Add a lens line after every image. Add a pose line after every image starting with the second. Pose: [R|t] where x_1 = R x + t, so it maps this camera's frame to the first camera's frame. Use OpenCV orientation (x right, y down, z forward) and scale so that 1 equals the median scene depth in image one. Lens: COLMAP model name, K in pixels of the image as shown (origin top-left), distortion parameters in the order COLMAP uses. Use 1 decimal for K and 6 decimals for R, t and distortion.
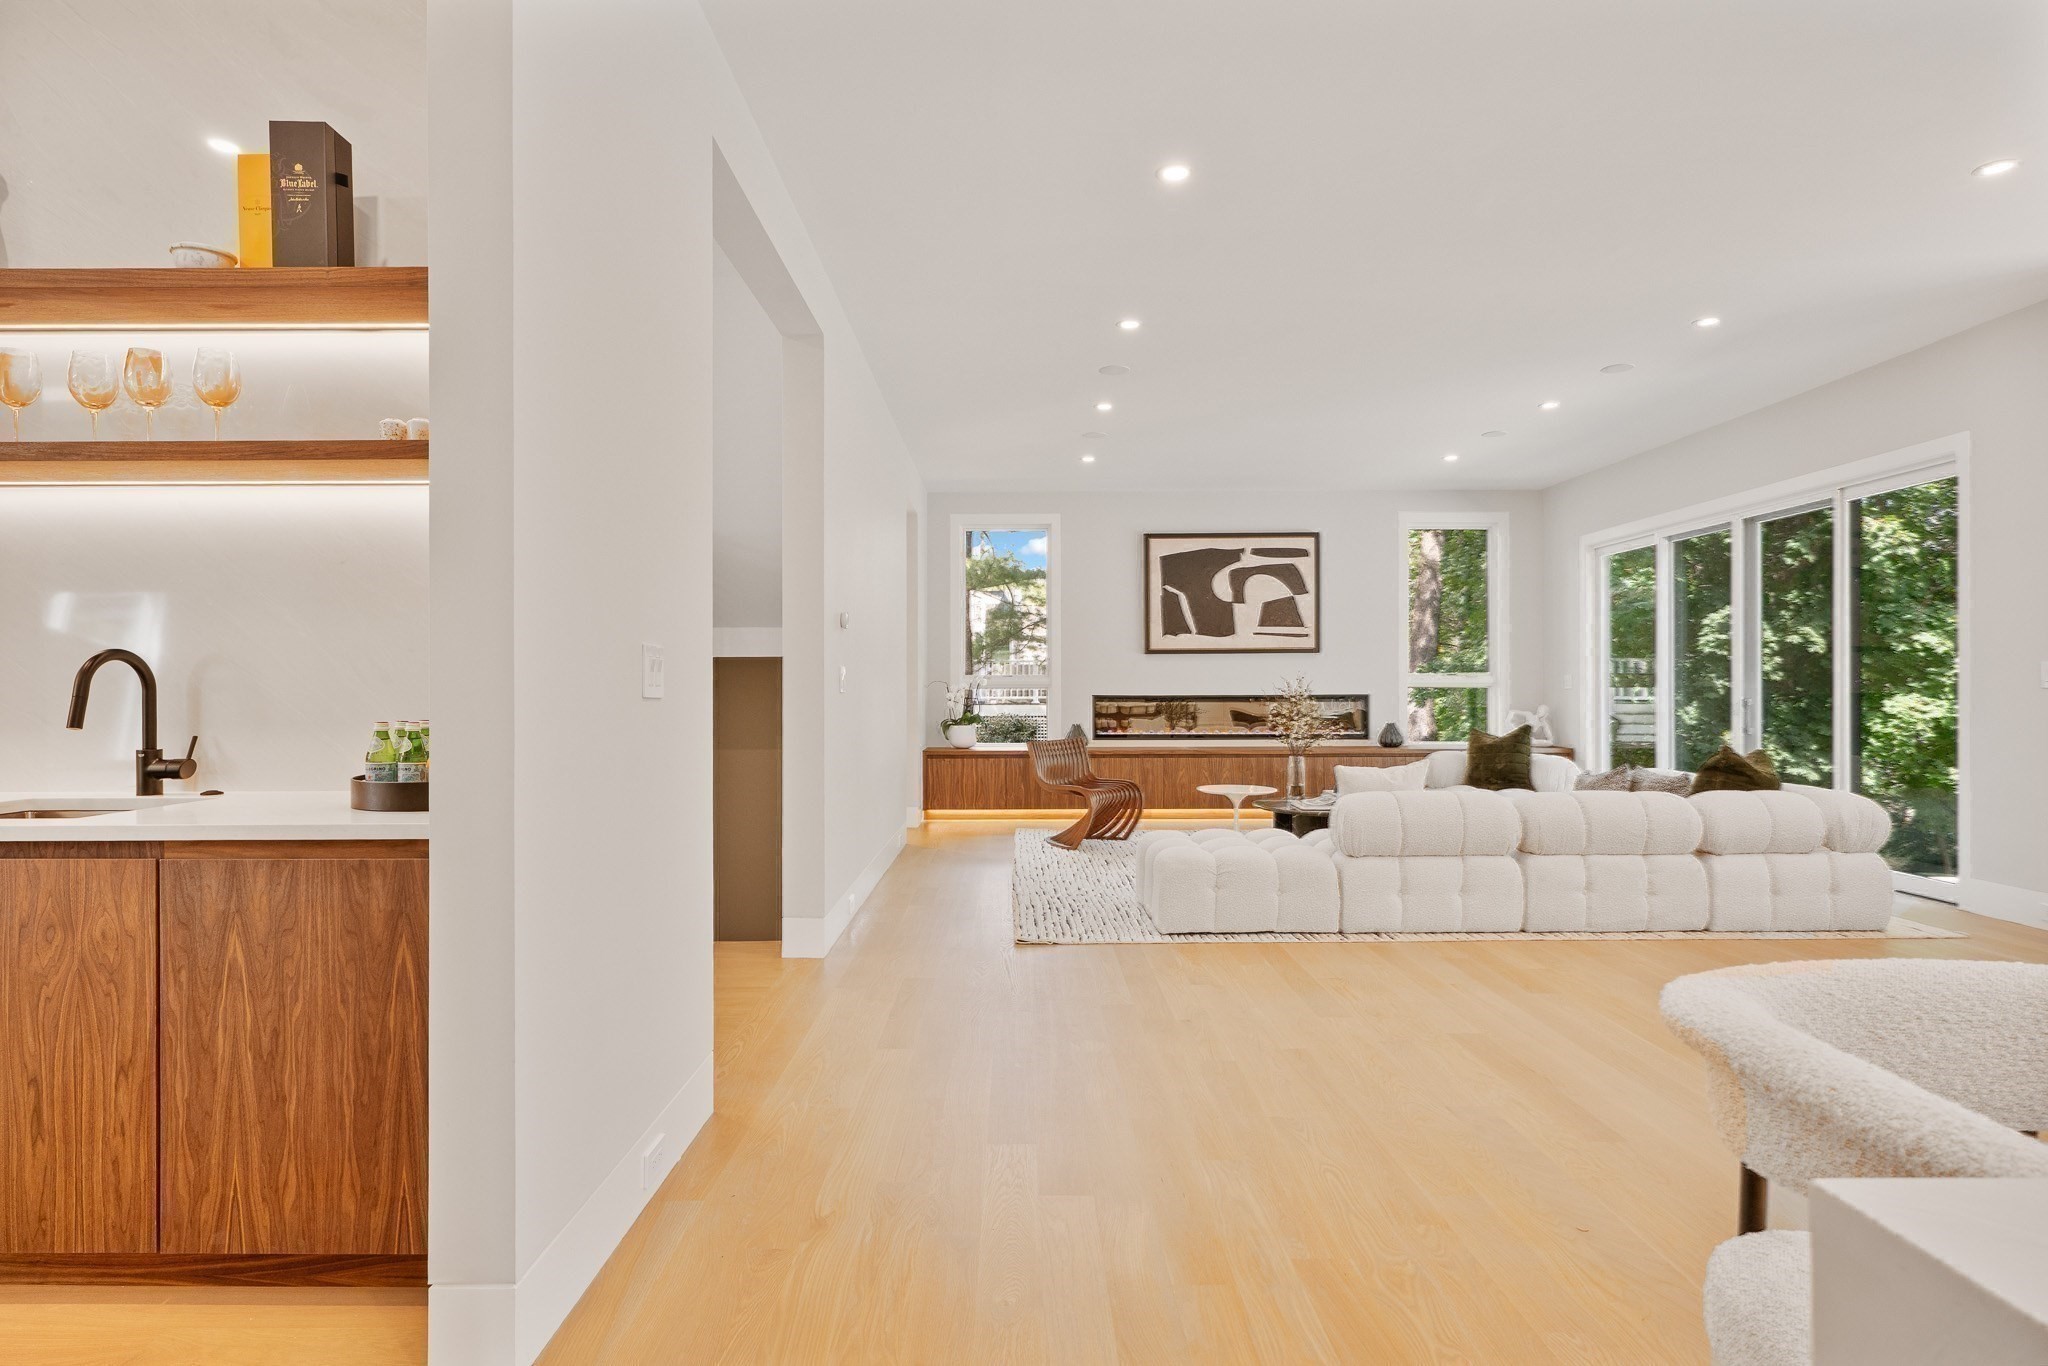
lens RADIAL K [[1048.6, 0, 1019.1], [0, 1048.6, 691.4], [0, 0, 1]] dist [-0.002951, -0.000252]
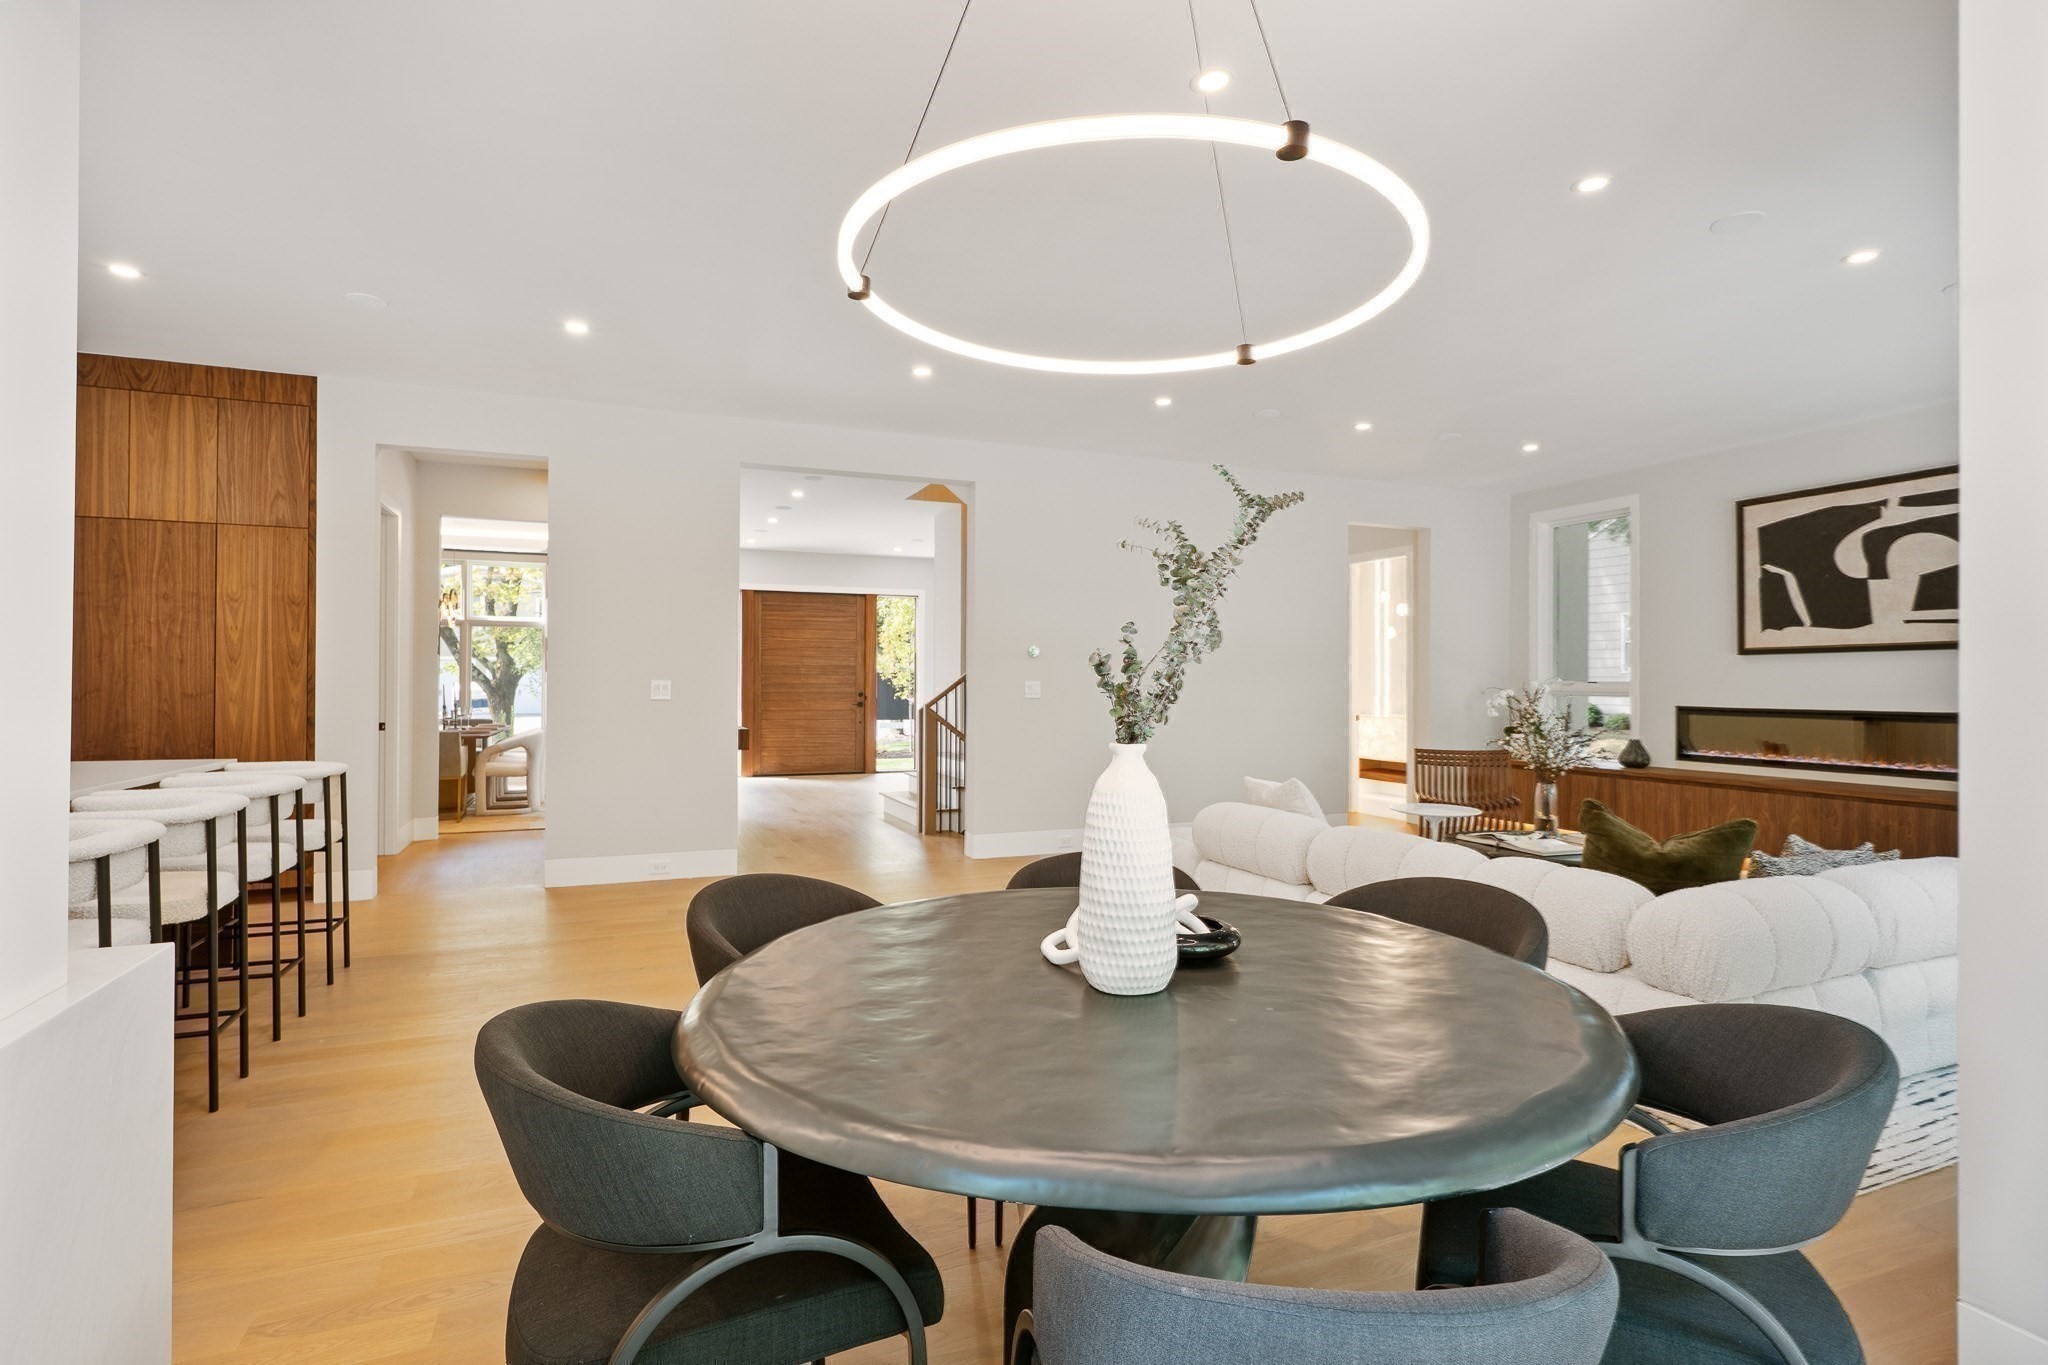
lens RADIAL K [[985.7, 0, 1025.7], [0, 985.7, 675.6], [0, 0, 1]] dist [-0.001716, -0.000204]
pose [[0.377505, -0.001706, -0.926006, 0.600897], [-0.007922, 0.999956, -0.005072, -0.012352], [0.925974, 0.009250, 0.377475, 0.230073]]
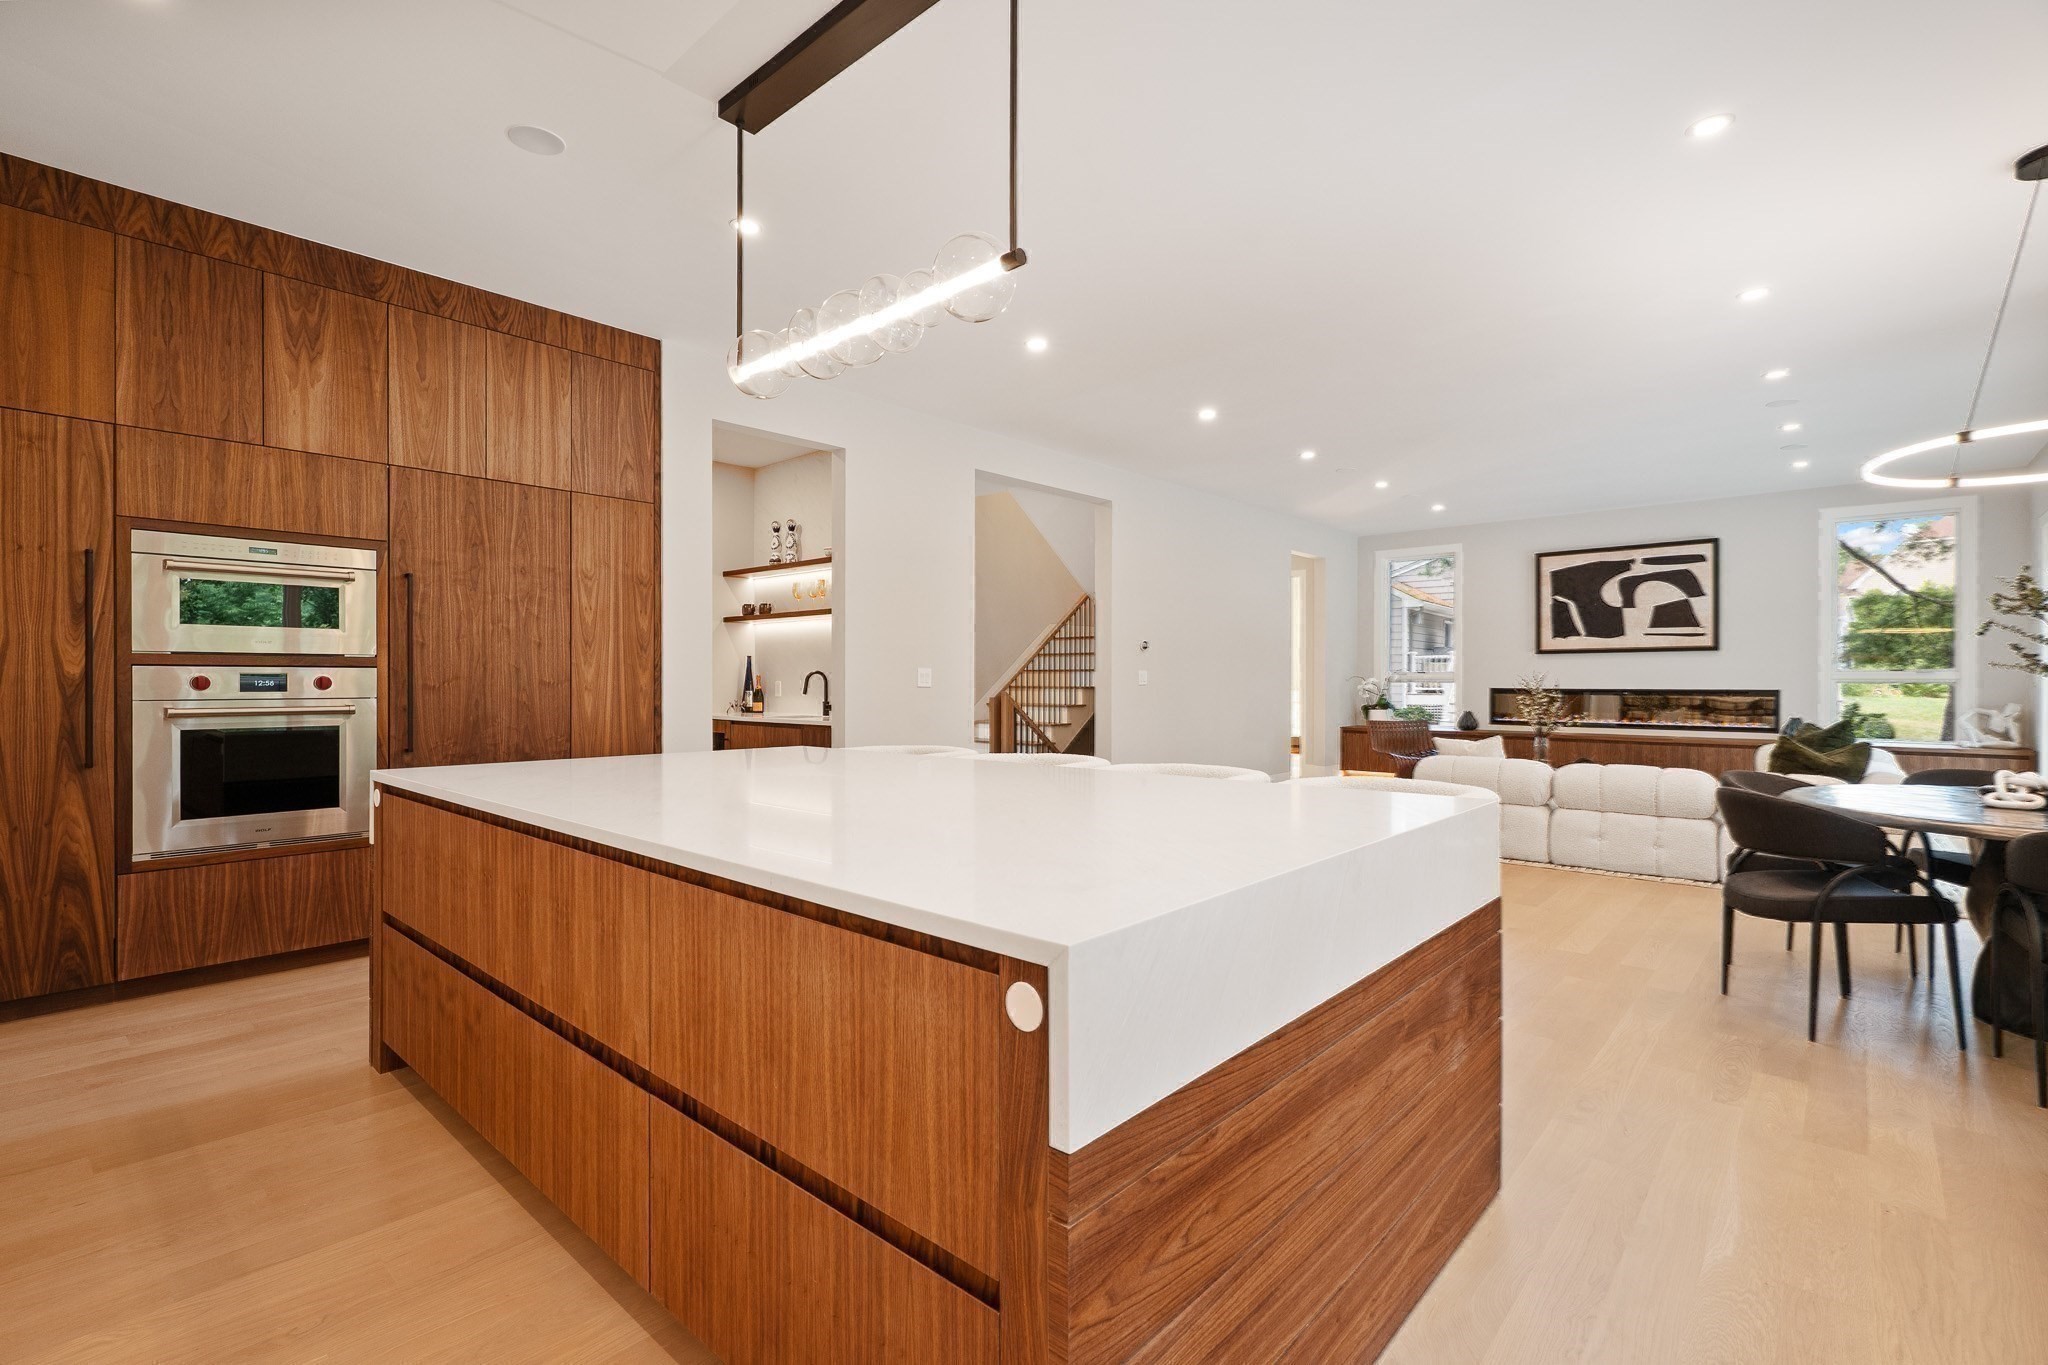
lens RADIAL K [[930.9, 0, 1021.4], [0, 930.9, 681.5], [0, 0, 1]] dist [0.001682, 0.000544]
pose [[0.743417, 0.005685, -0.668805, 0.395295], [-0.005263, 0.999983, 0.002649, -0.003922], [0.668808, 0.001551, 0.743434, -0.185603]]
